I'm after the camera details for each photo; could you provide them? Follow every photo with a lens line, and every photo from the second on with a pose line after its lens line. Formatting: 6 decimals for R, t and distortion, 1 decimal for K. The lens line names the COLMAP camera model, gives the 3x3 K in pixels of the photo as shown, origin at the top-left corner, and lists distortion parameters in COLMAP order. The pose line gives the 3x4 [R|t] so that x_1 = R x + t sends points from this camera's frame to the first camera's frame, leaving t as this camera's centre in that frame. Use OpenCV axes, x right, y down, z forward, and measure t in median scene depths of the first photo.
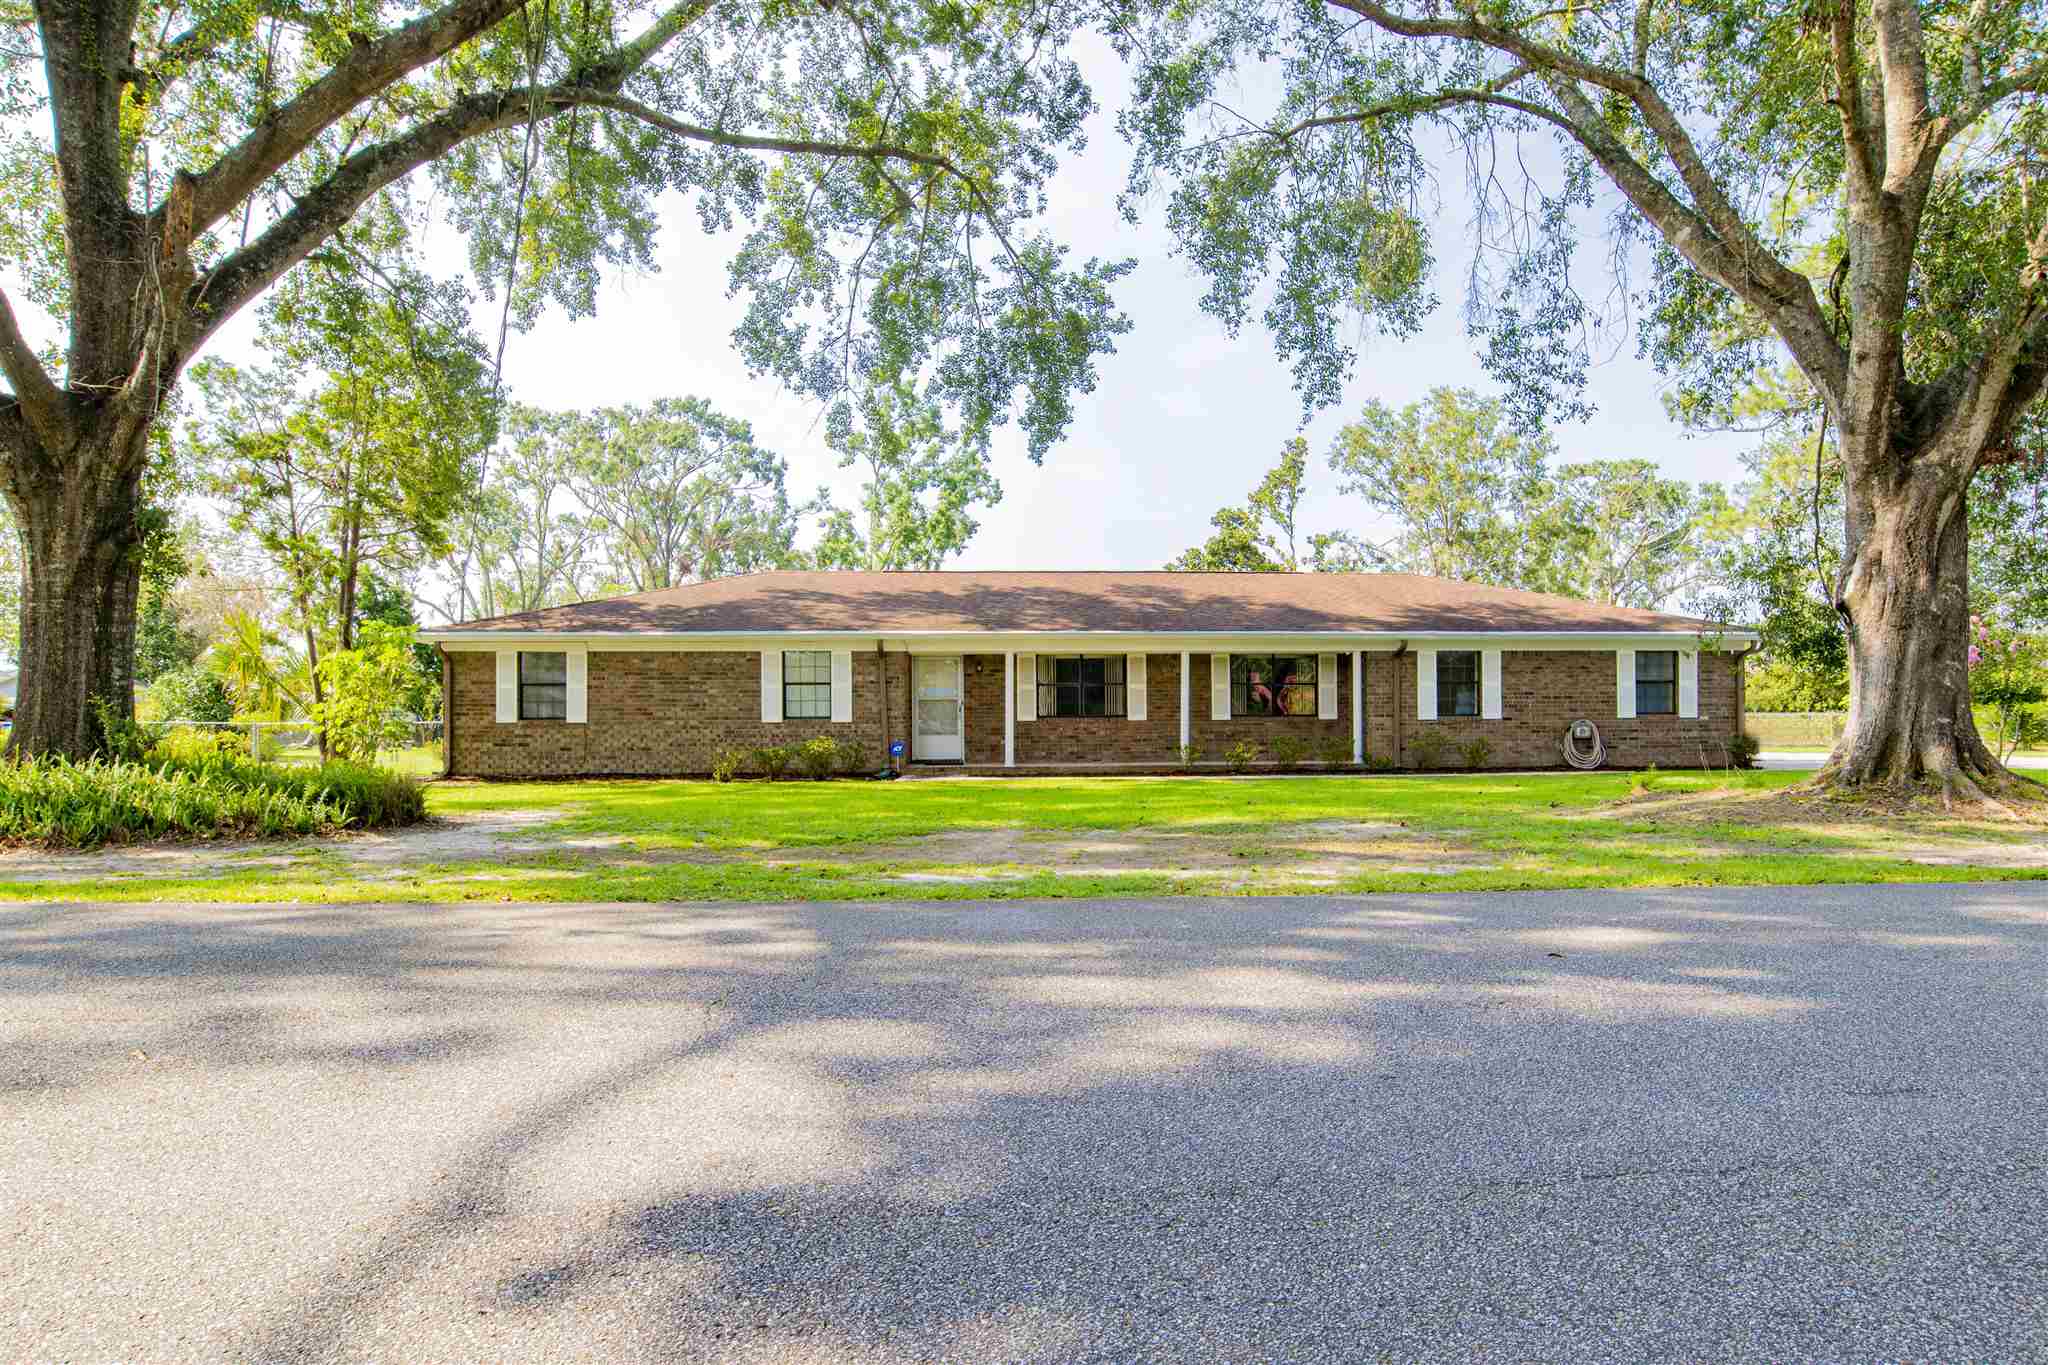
lens RADIAL K [[1095.5, 0, 1059.0], [0, 1095.5, 707.9], [0, 0, 1]] dist [-0.051042, 0.015447]
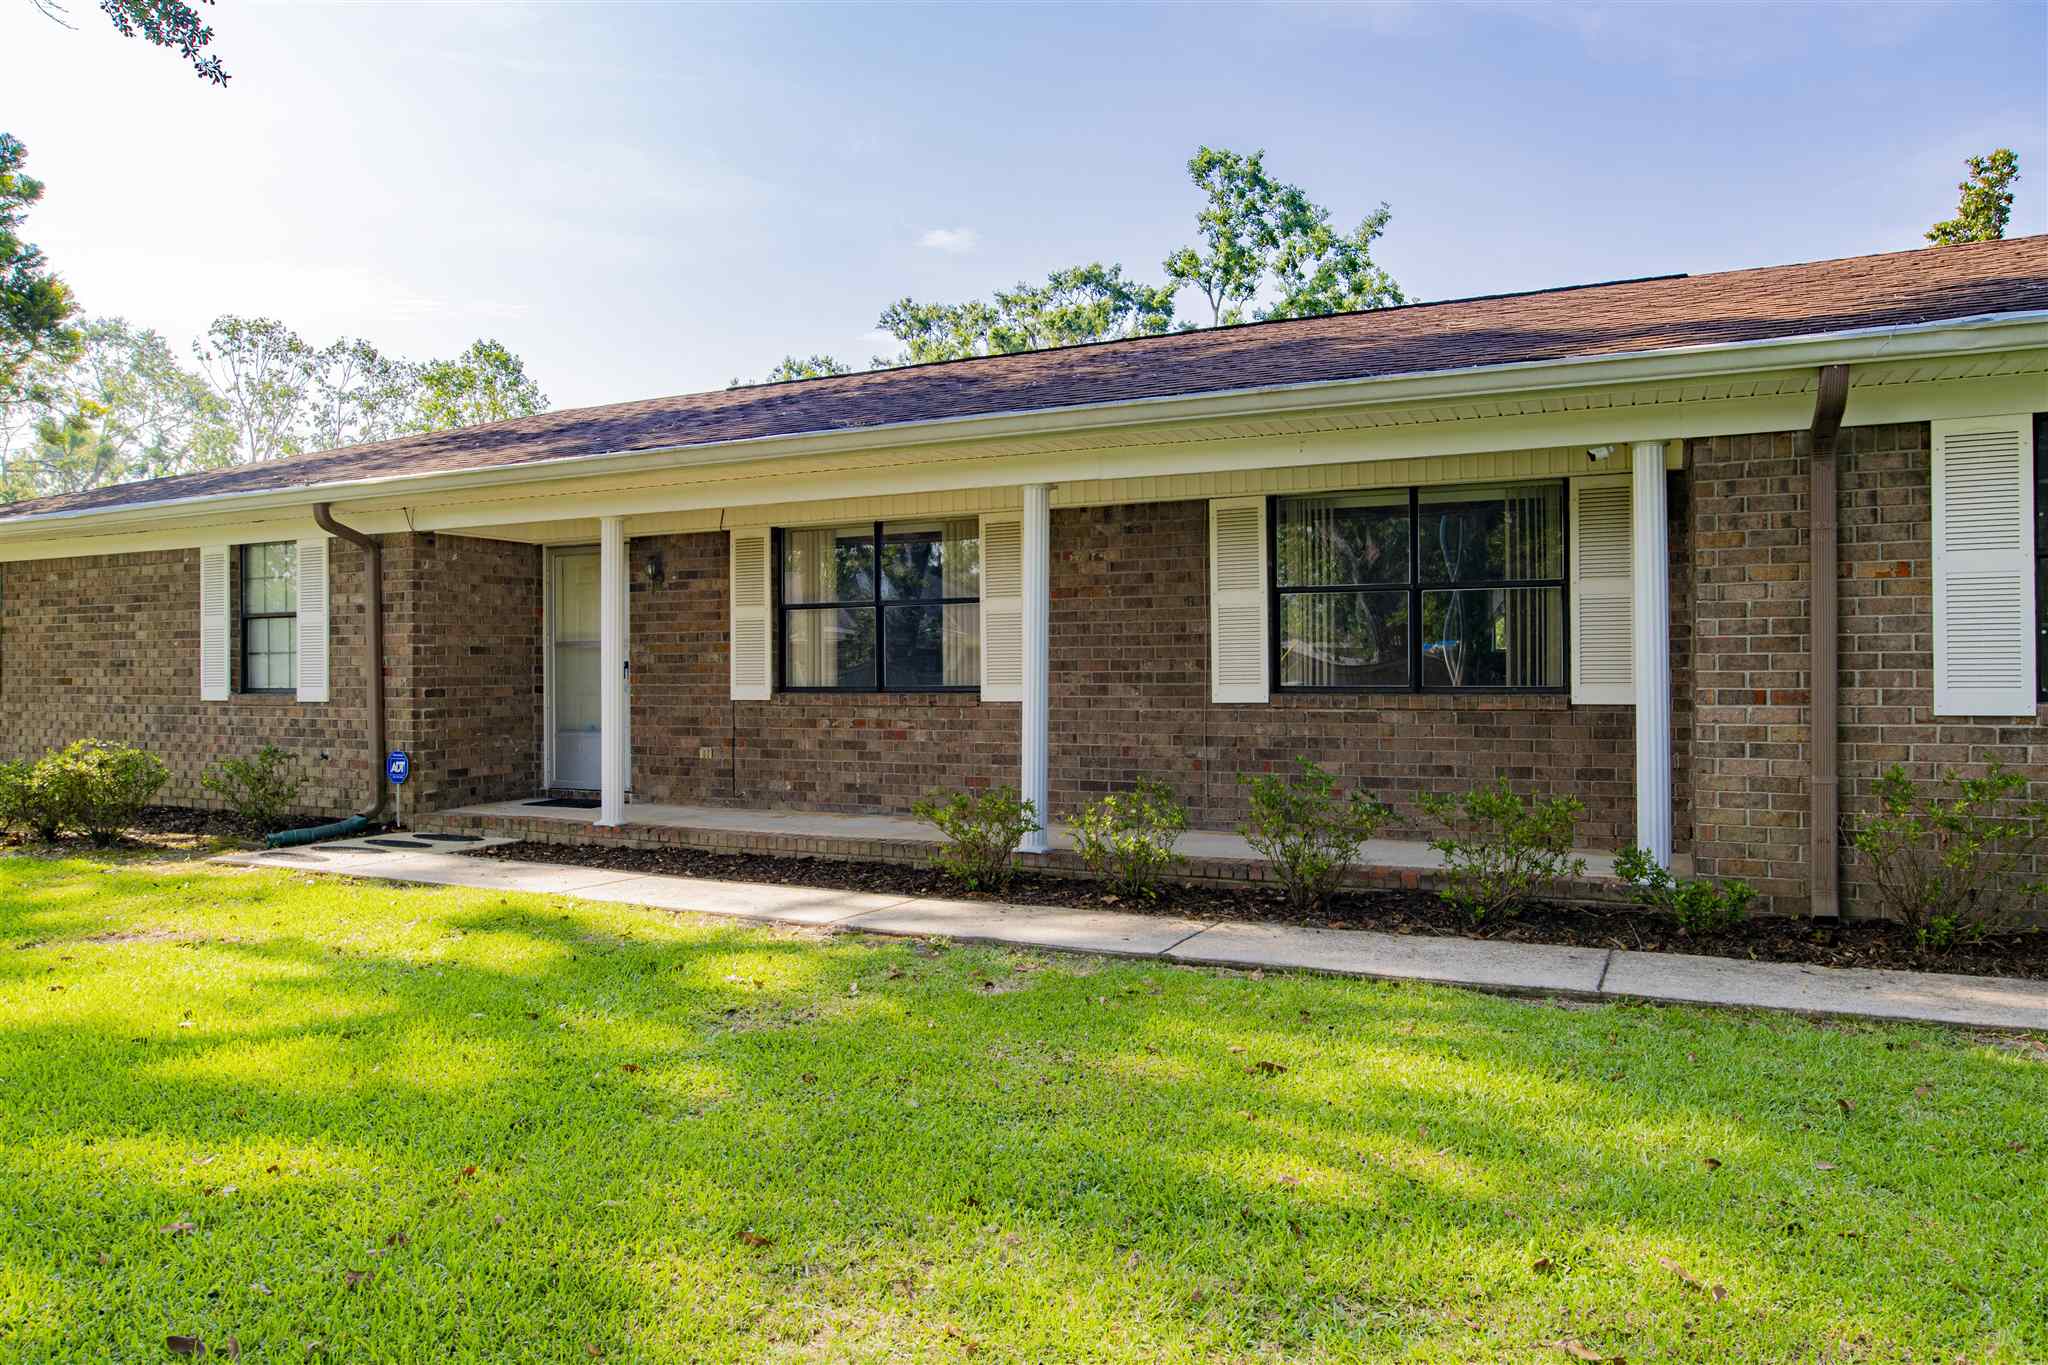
lens RADIAL K [[1301.0, 0, 1032.8], [0, 1301.0, 672.4], [0, 0, 1]] dist [-0.031311, -0.001024]
pose [[0.880189, 0.000303, -0.474623, 0.291870], [0.004345, 0.999953, 0.008696, -0.001780], [0.474604, -0.009716, 0.880146, 0.669855]]
